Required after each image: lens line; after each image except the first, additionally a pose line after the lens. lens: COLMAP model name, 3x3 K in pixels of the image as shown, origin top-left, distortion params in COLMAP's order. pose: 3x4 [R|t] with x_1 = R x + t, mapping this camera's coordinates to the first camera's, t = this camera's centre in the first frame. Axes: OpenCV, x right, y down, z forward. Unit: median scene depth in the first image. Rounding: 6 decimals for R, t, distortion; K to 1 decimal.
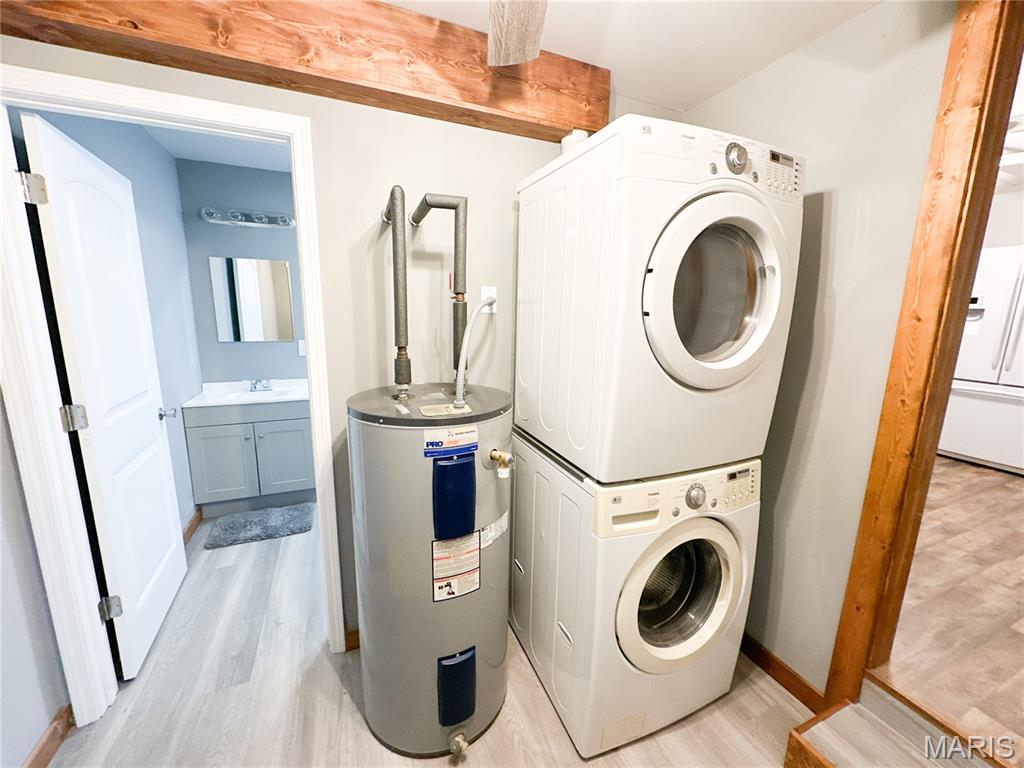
lens RADIAL K [[407.5, 0, 513.1], [0, 407.5, 383.5], [0, 0, 1]] dist [-0.000842, -0.000343]
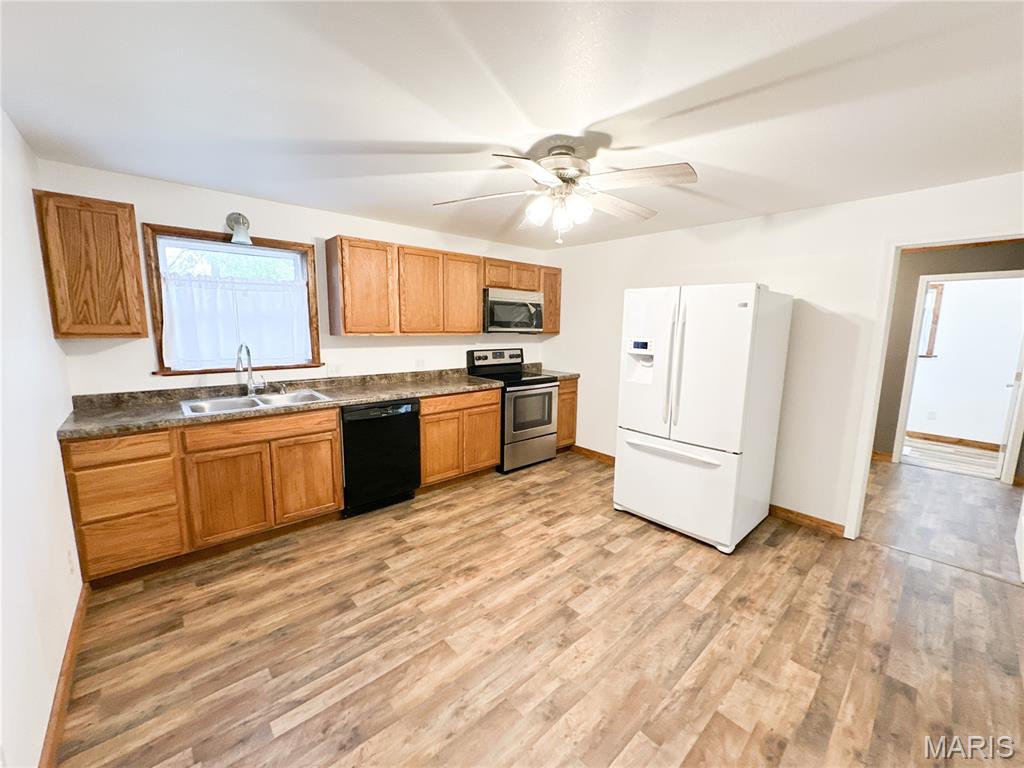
lens RADIAL K [[407.5, 0, 513.1], [0, 407.5, 383.5], [0, 0, 1]] dist [-0.000842, -0.000343]
pose [[0.948009, -0.050780, 0.314167, 0.592773], [0.060508, 0.997941, -0.021283, -0.122280], [-0.312439, 0.039186, 0.949129, 0.256734]]
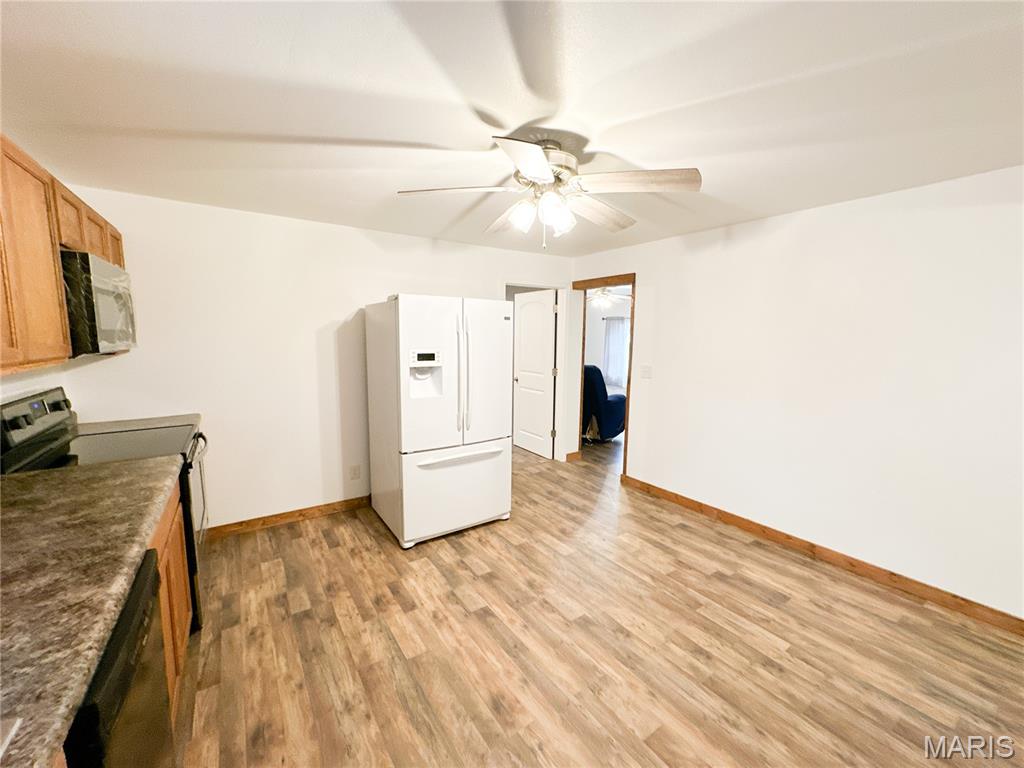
lens RADIAL K [[407.5, 0, 513.1], [0, 407.5, 383.5], [0, 0, 1]] dist [-0.000842, -0.000343]
pose [[-0.186793, -0.140303, 0.972329, 0.294406], [0.167051, 0.970799, 0.172174, -0.272894], [-0.968092, 0.194589, -0.157900, 1.006372]]
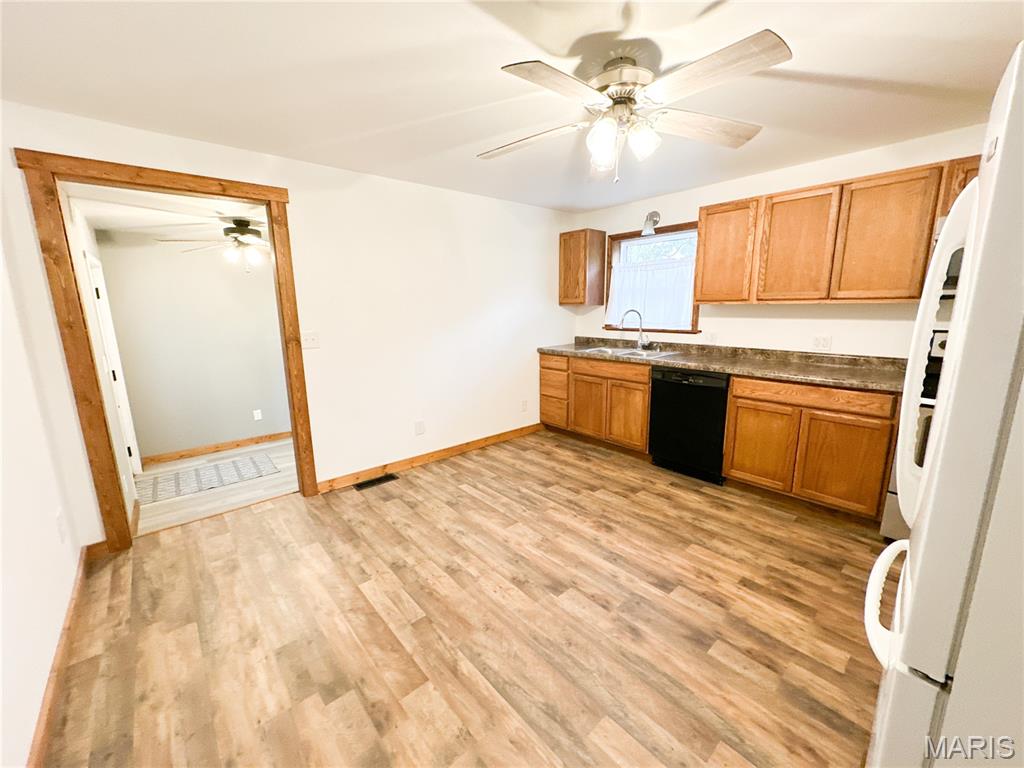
lens RADIAL K [[407.5, 0, 513.1], [0, 407.5, 383.5], [0, 0, 1]] dist [-0.000842, -0.000343]
pose [[0.303001, 0.158782, -0.939669, 1.381823], [-0.157333, 0.980826, 0.115004, -0.130952], [0.939913, 0.112994, 0.322173, 0.563734]]
